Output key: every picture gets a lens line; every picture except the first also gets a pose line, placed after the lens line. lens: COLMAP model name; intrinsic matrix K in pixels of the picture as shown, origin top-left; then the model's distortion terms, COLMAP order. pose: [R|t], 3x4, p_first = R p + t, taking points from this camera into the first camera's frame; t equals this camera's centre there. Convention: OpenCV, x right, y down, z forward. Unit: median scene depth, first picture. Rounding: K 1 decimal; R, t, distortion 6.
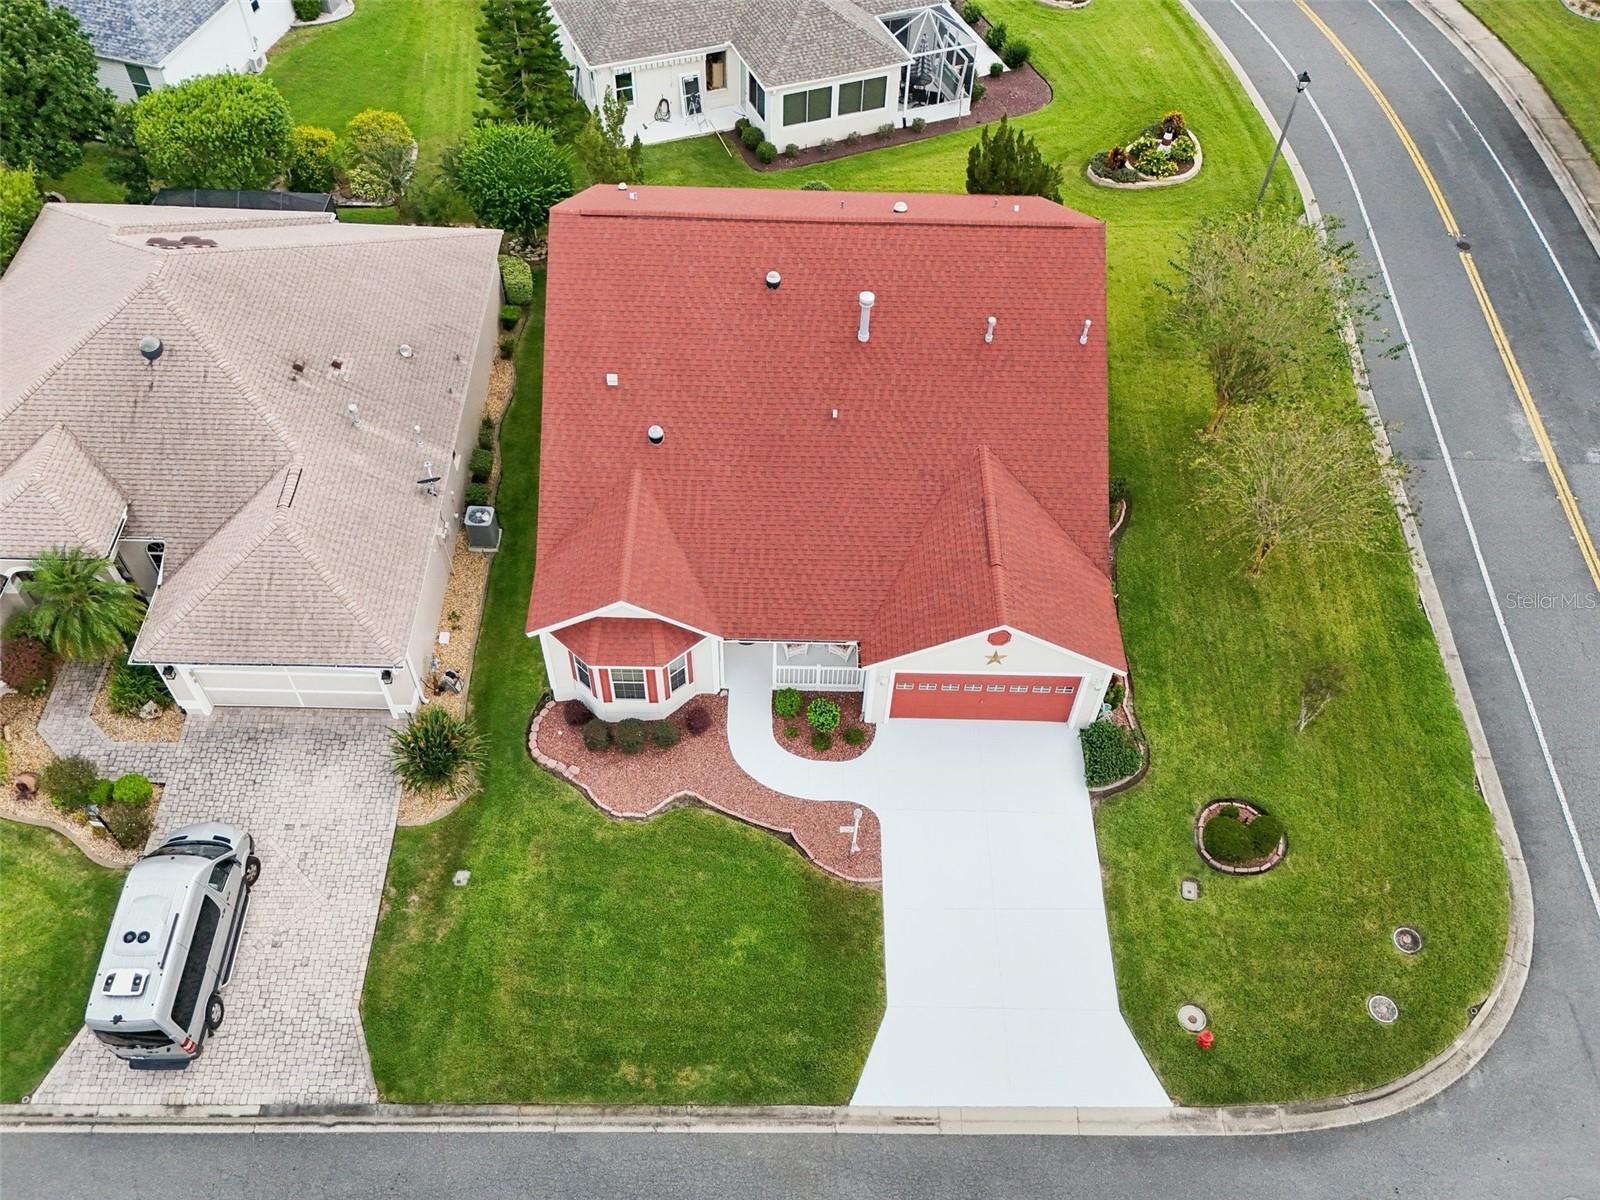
lens RADIAL K [[1302.4, 0, 795.6], [0, 1302.4, 748.1], [0, 0, 1]] dist [0.052261, -0.042500]
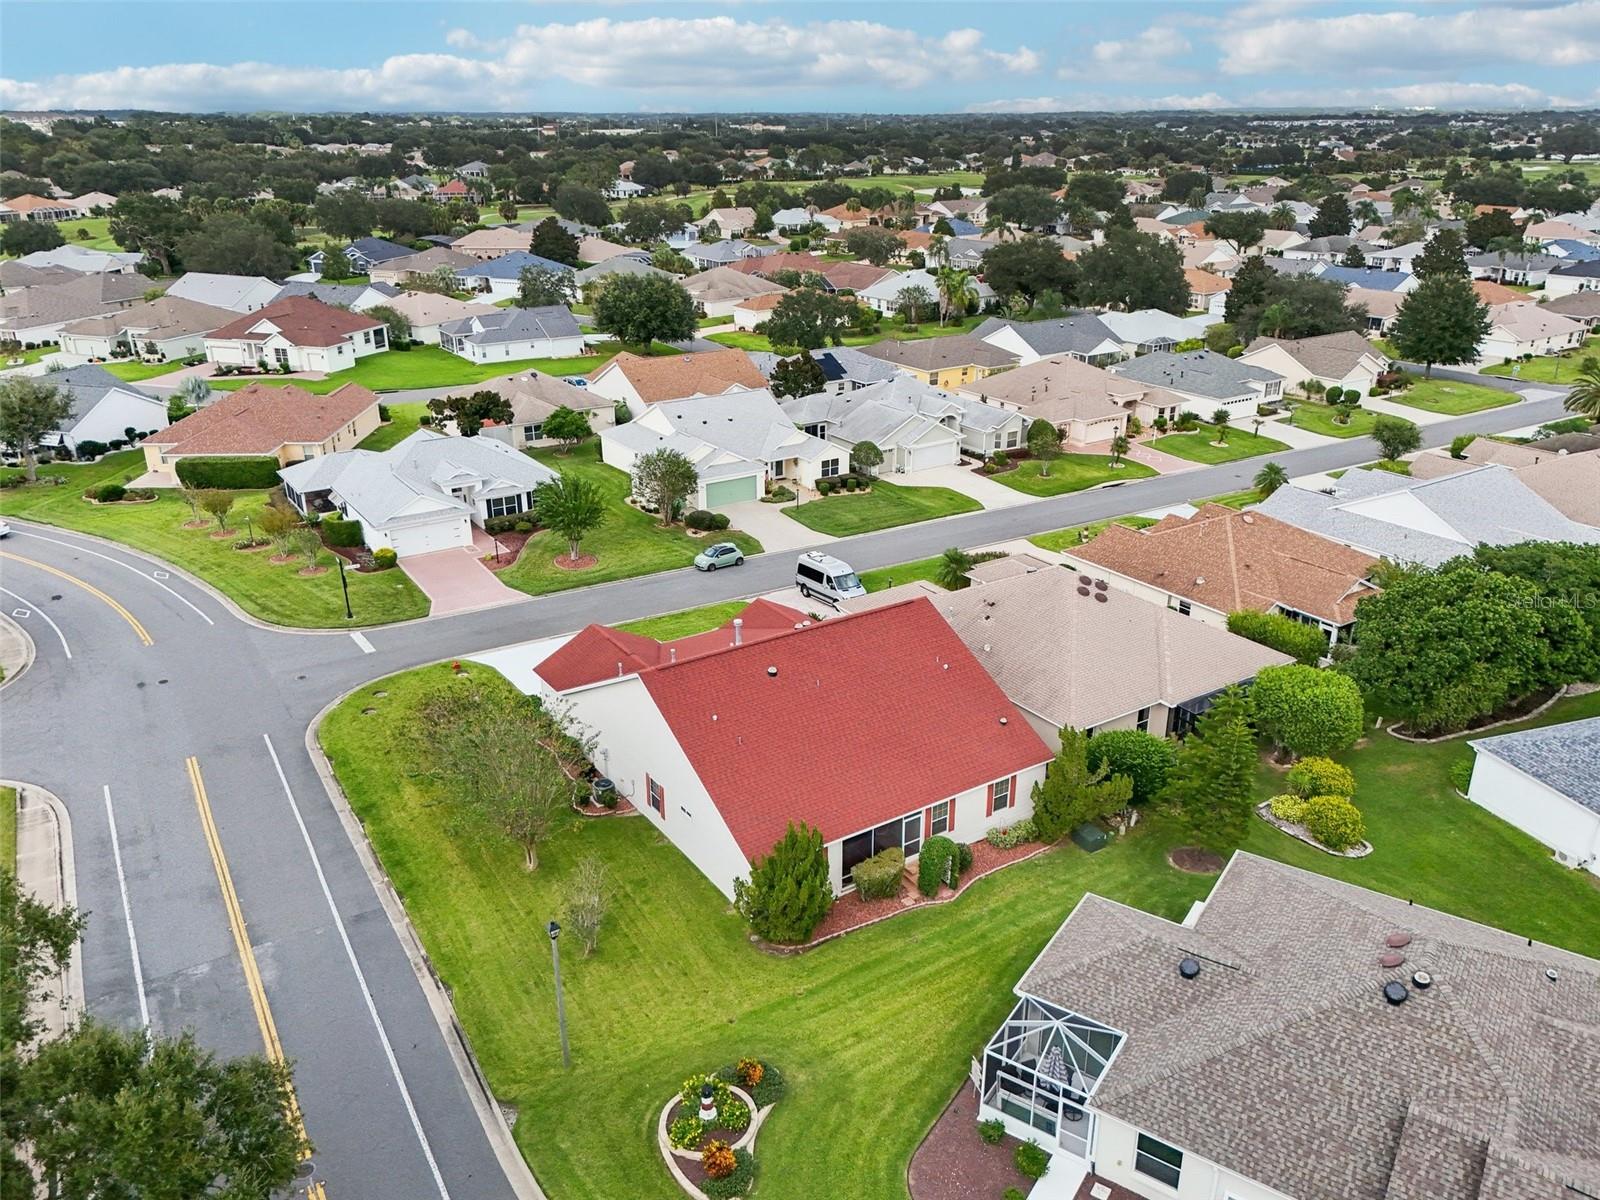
lens RADIAL K [[1204.2, 0, 802.3], [0, 1204.2, 596.7], [0, 0, 1]] dist [0.083470, -0.104086]
pose [[-0.830097, 0.183016, -0.526730, 0.858809], [-0.462494, 0.301728, 0.833702, -1.802054], [0.311510, 0.935663, -0.165820, 1.326018]]
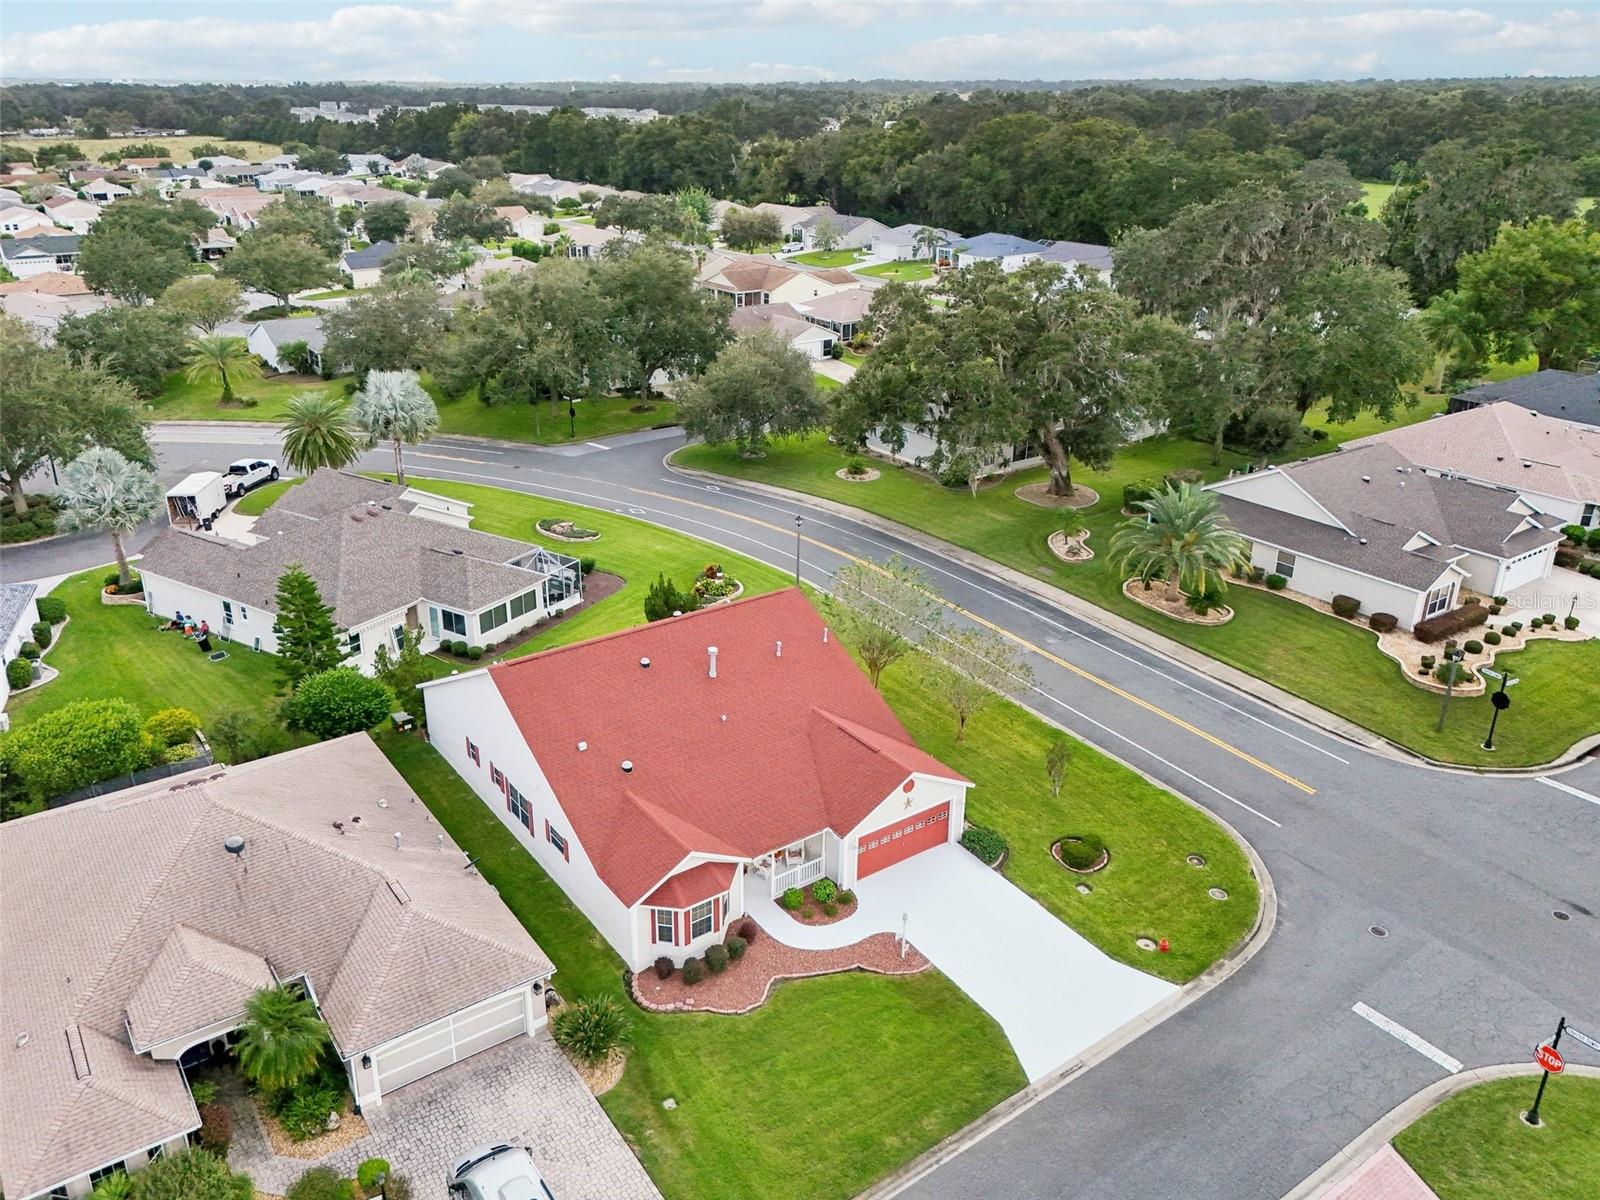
lens RADIAL K [[1225.3, 0, 779.7], [0, 1225.3, 565.2], [0, 0, 1]] dist [0.064192, -0.085225]
pose [[0.812873, -0.230725, 0.534793, -0.671567], [0.480951, 0.783790, -0.392886, 0.206619], [-0.328517, 0.576576, 0.748089, -0.184730]]
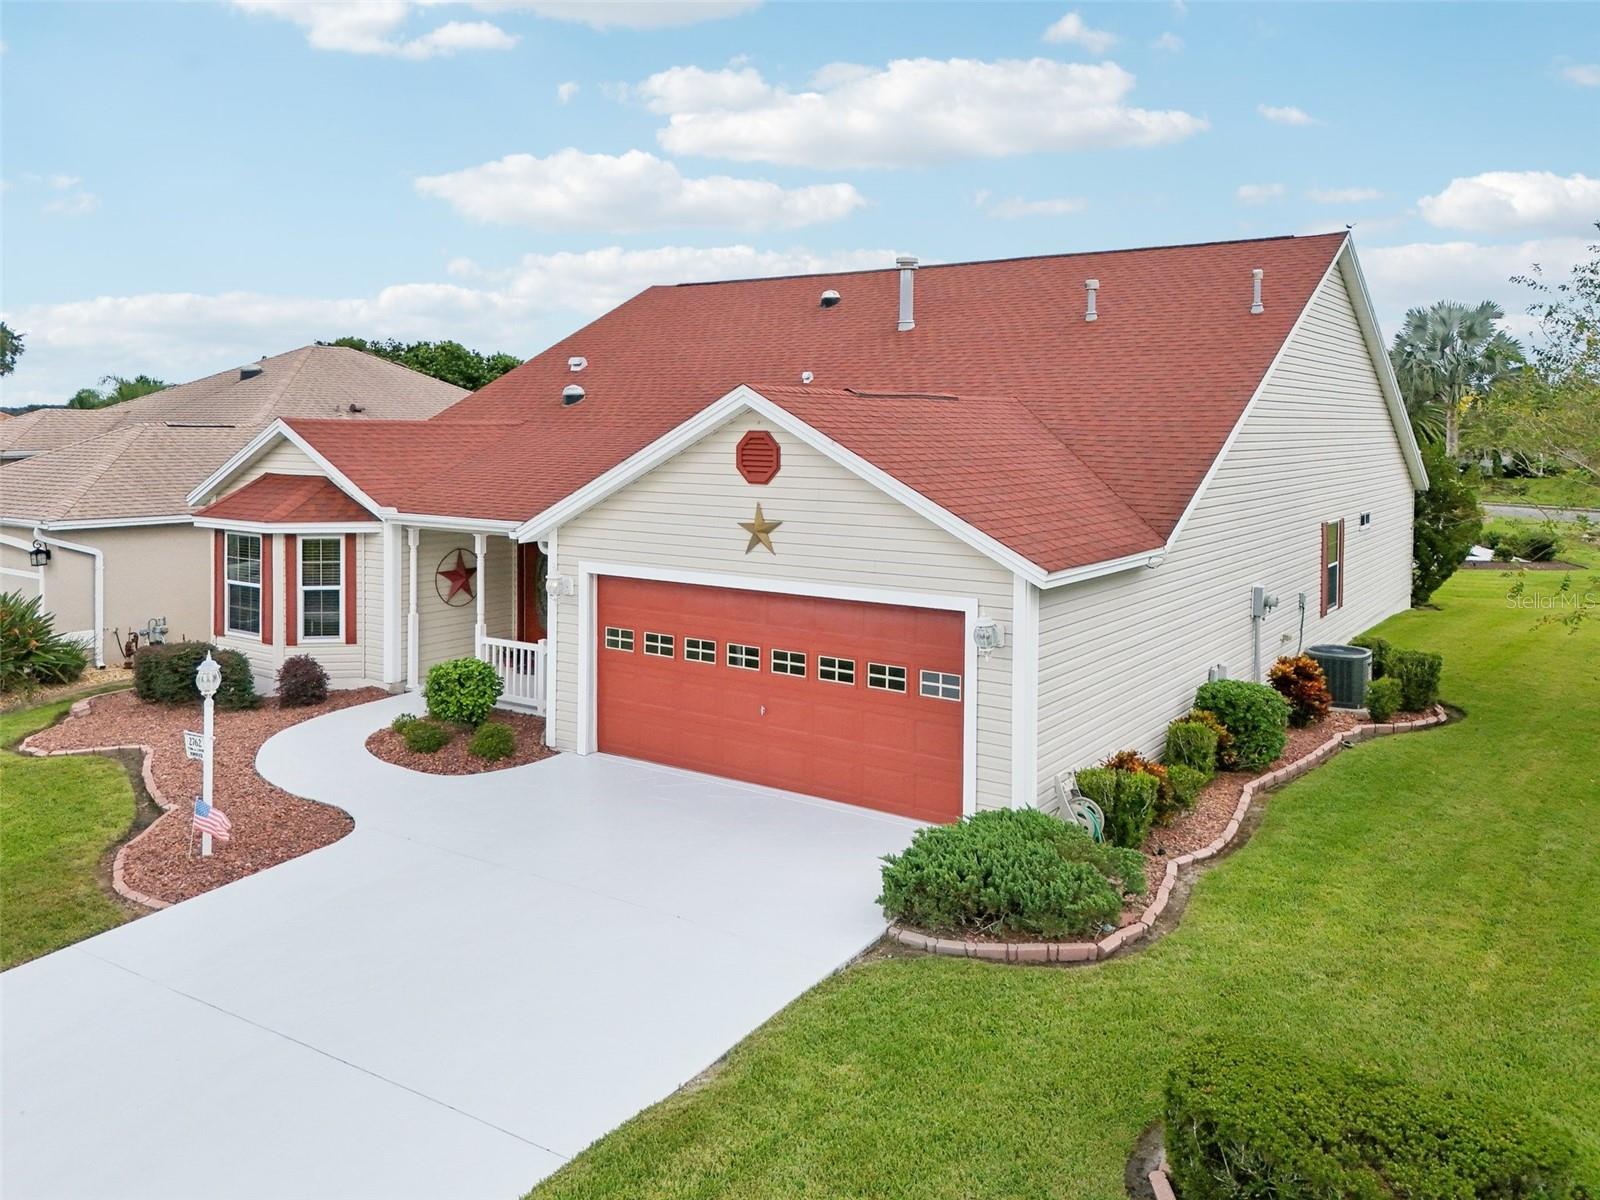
lens RADIAL K [[1246.9, 0, 804.6], [0, 1246.9, 443.0], [0, 0, 1]] dist [0.037833, -0.020524]
pose [[0.826300, -0.013209, -0.563075, 0.385680], [-0.448001, 0.590486, -0.671284, 0.174272], [0.341354, 0.806940, 0.482001, 0.792914]]
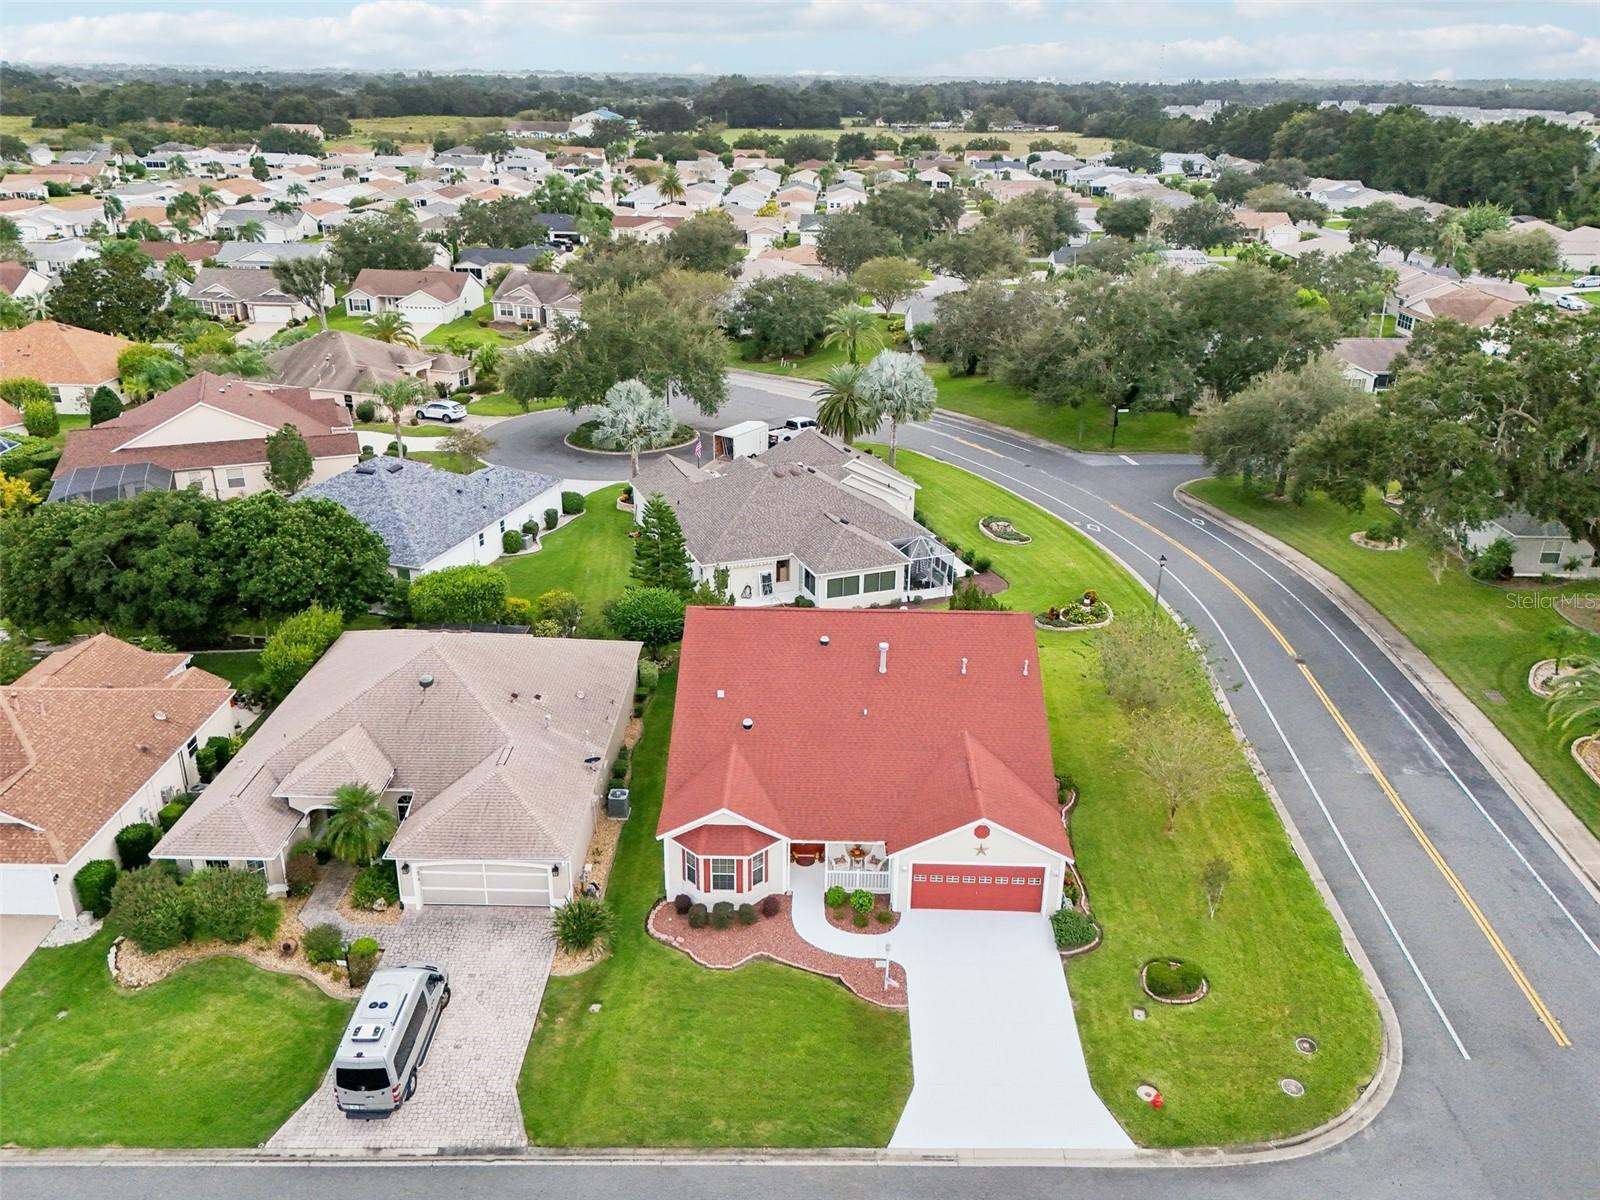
lens RADIAL K [[1277.0, 0, 812.5], [0, 1277.0, 545.3], [0, 0, 1]] dist [0.036843, -0.012449]
pose [[0.999870, -0.008866, -0.013461, -0.009917], [-0.000184, 0.828812, -0.559528, 0.443174], [0.016117, 0.559458, 0.828702, -0.356961]]
